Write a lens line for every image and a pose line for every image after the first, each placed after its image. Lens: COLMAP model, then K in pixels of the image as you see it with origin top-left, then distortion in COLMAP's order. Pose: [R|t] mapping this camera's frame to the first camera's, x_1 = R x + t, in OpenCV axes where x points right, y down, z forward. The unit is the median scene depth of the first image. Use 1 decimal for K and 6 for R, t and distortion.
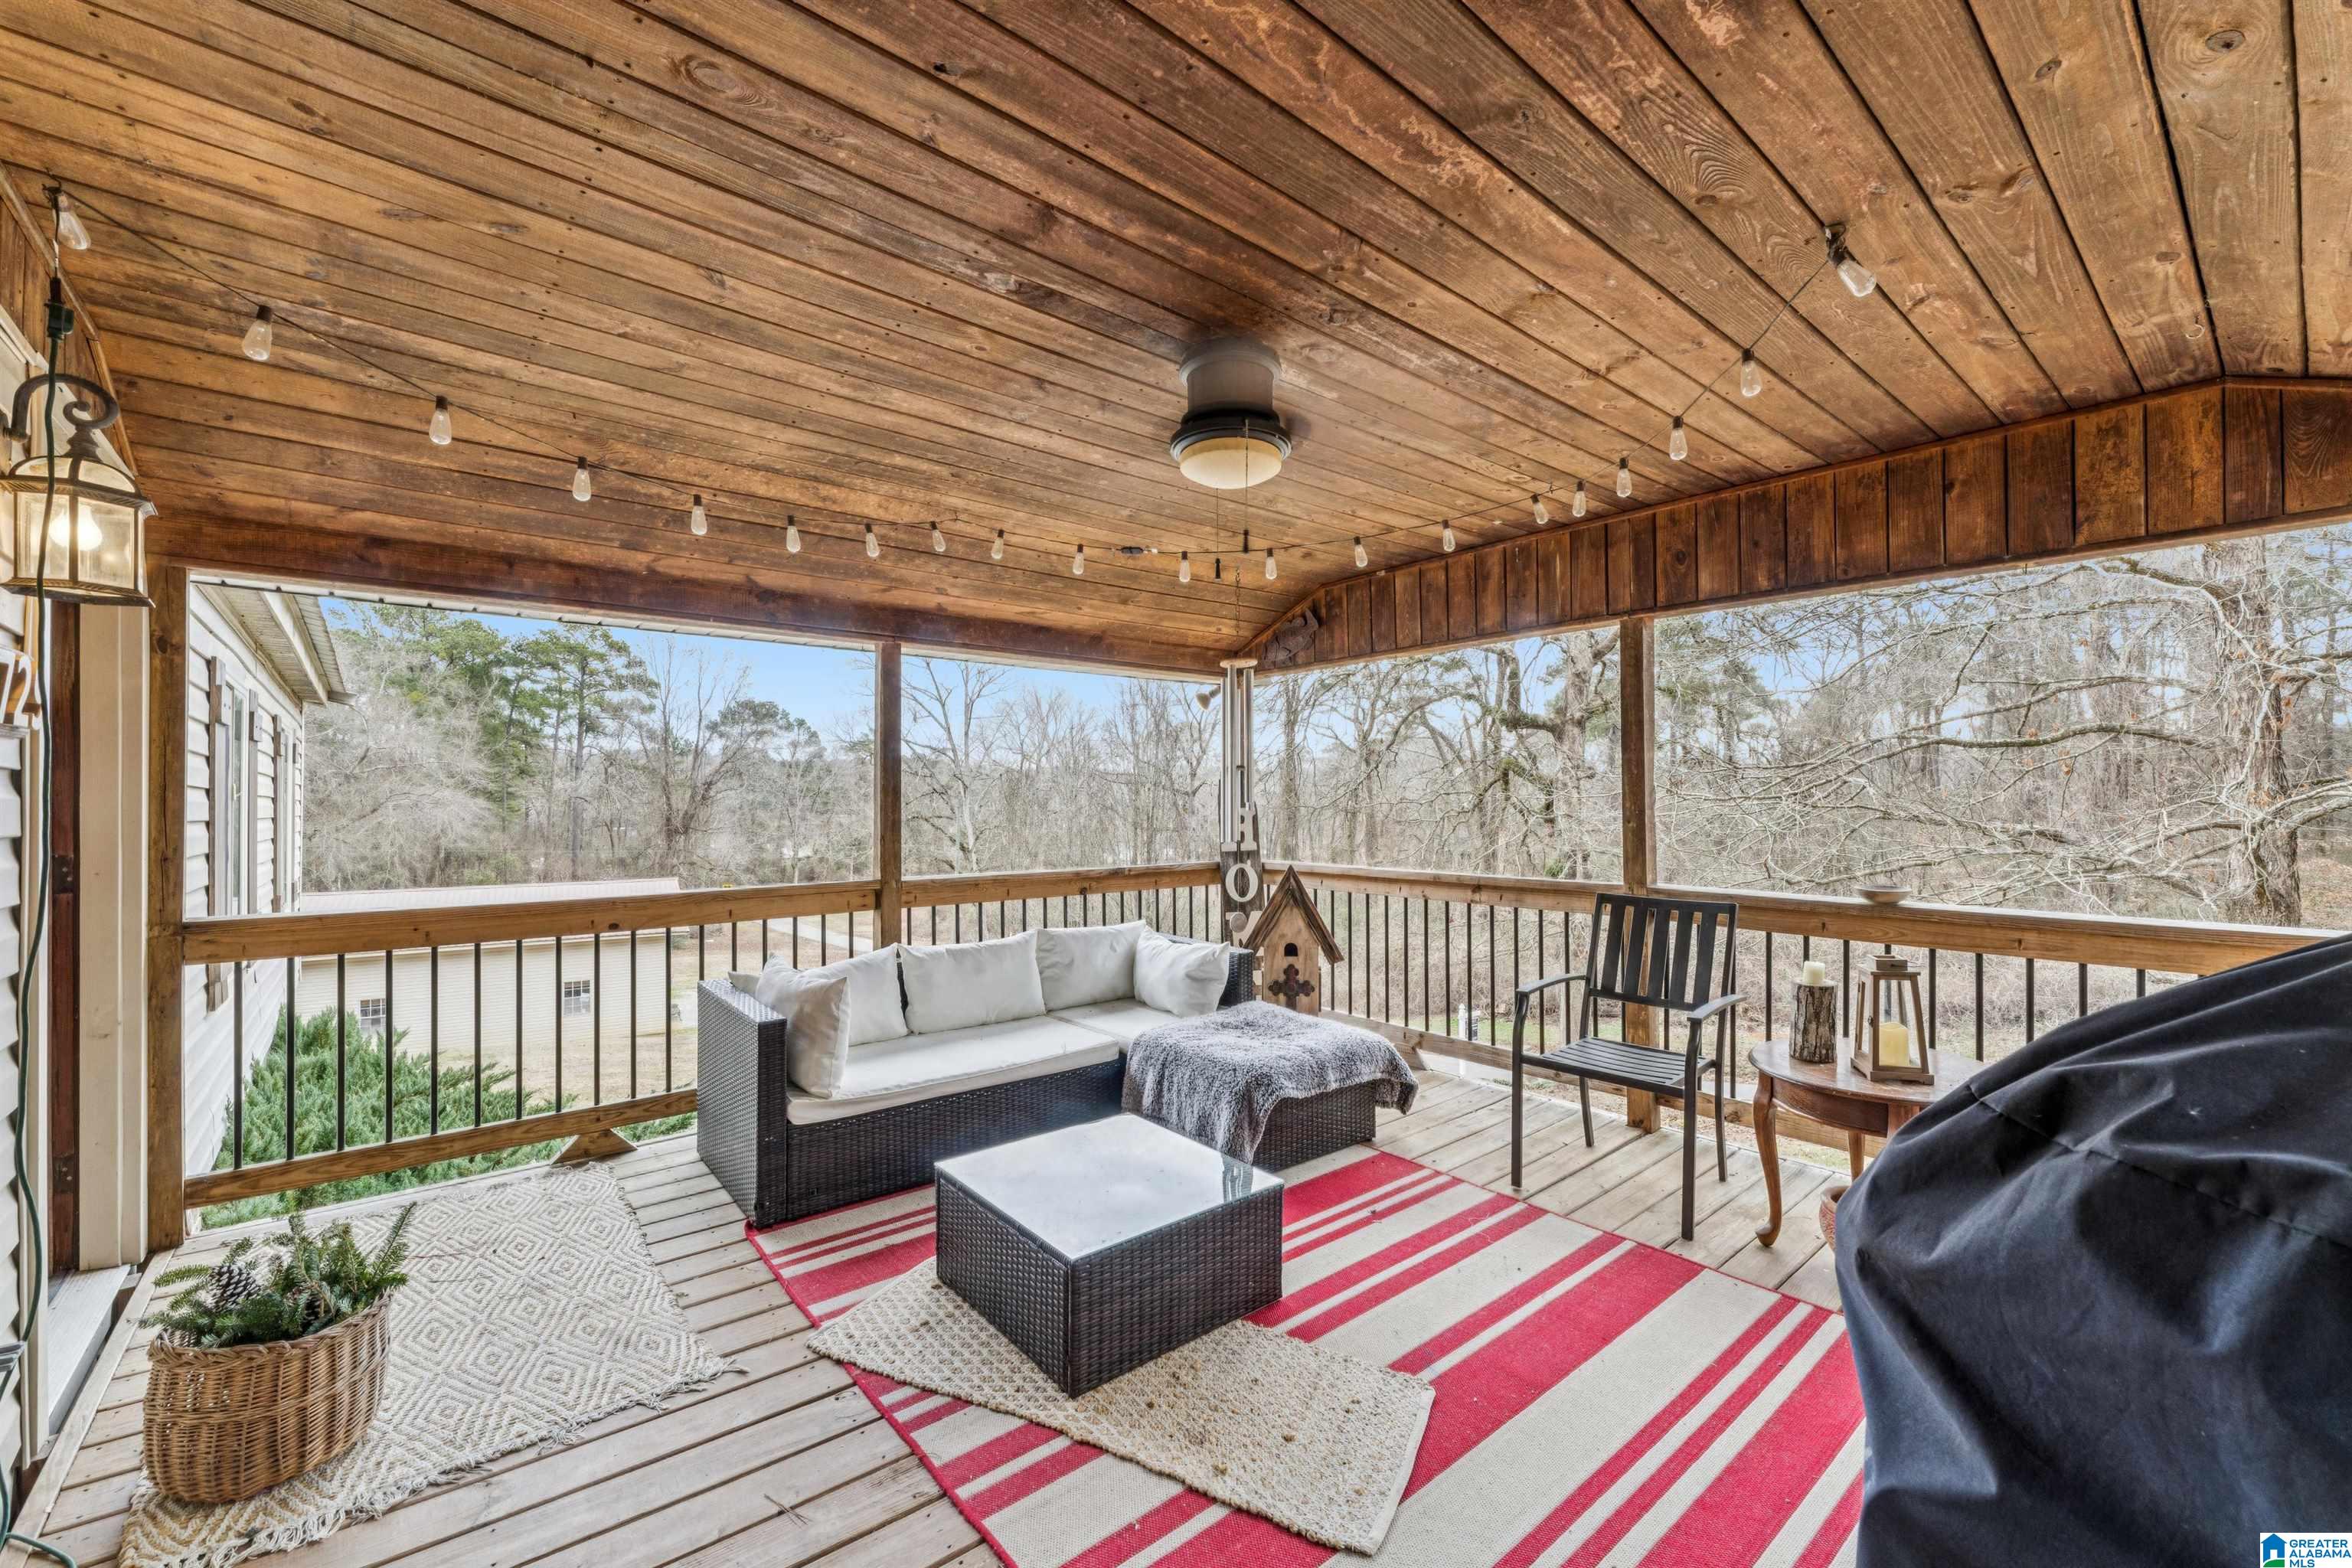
lens RADIAL K [[965.5, 0, 1163.5], [0, 965.5, 790.6], [0, 0, 1]] dist [0.008860, -0.000682]
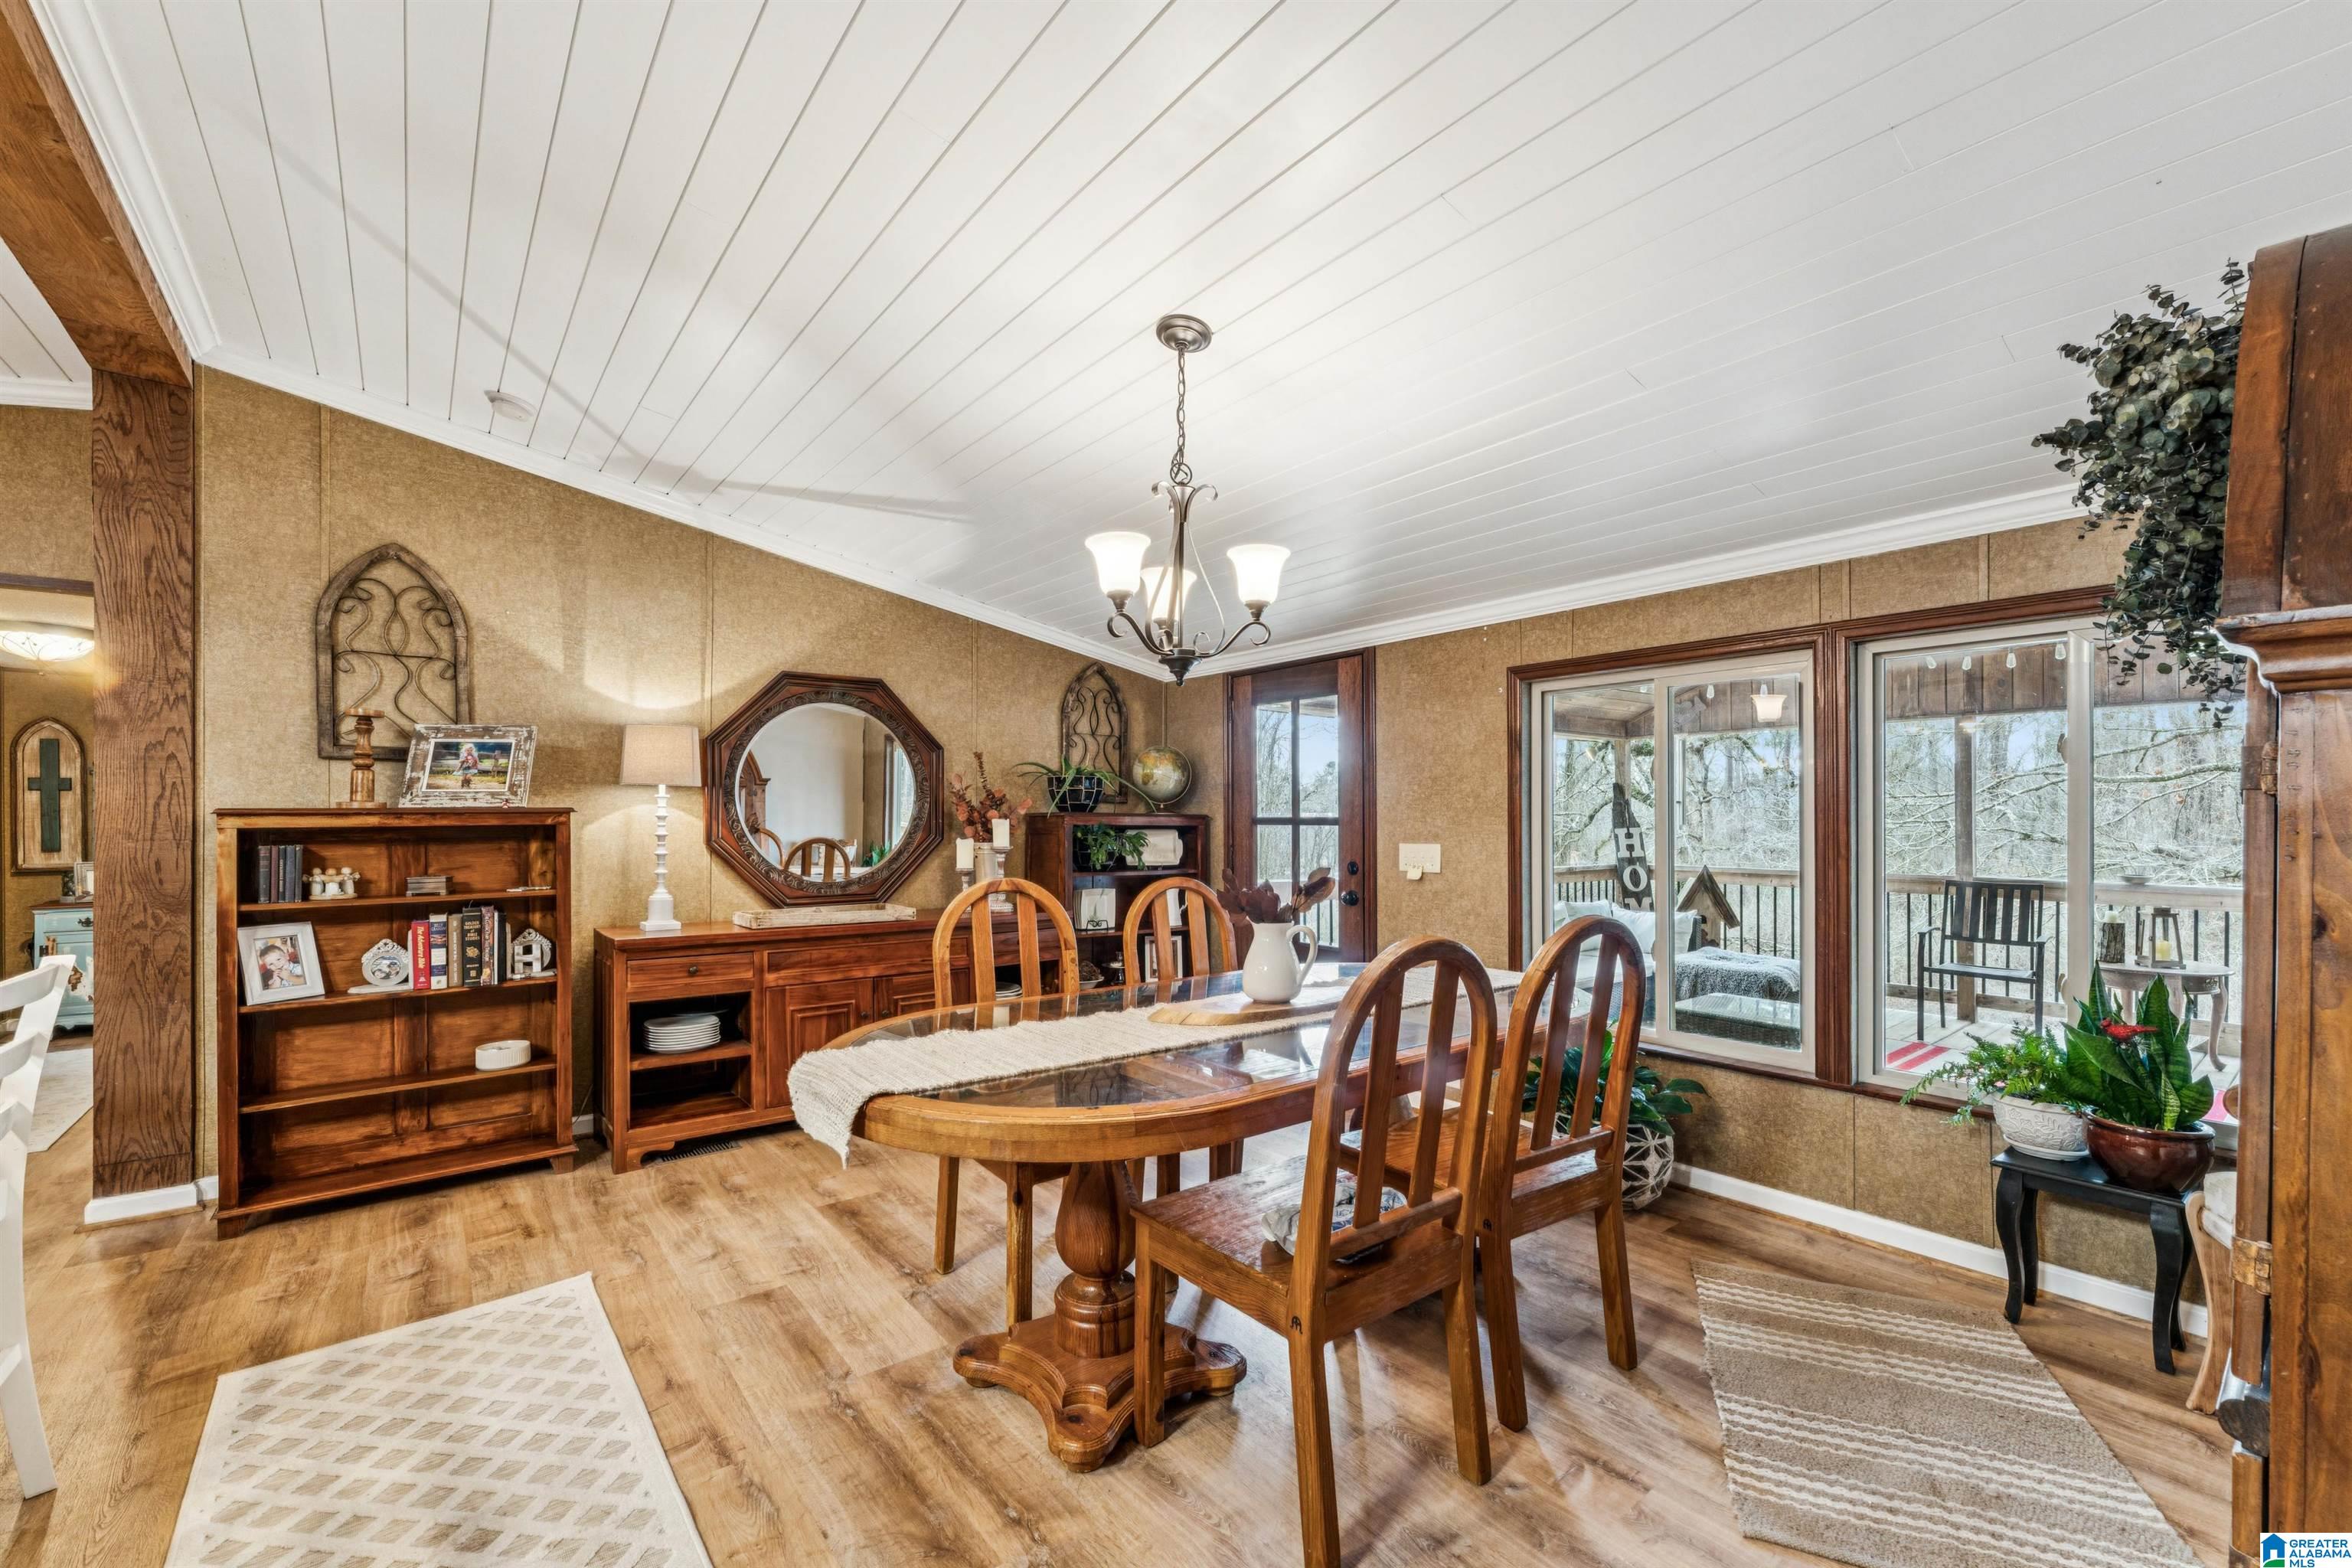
lens RADIAL K [[965.5, 0, 1169.9], [0, 965.5, 818.2], [0, 0, 1]] dist [0.008860, -0.000682]
pose [[0.999688, 0.005297, -0.024397, -0.902809], [-0.005010, 0.999918, 0.011817, -0.016534], [0.024457, -0.011691, 0.999633, -0.761670]]
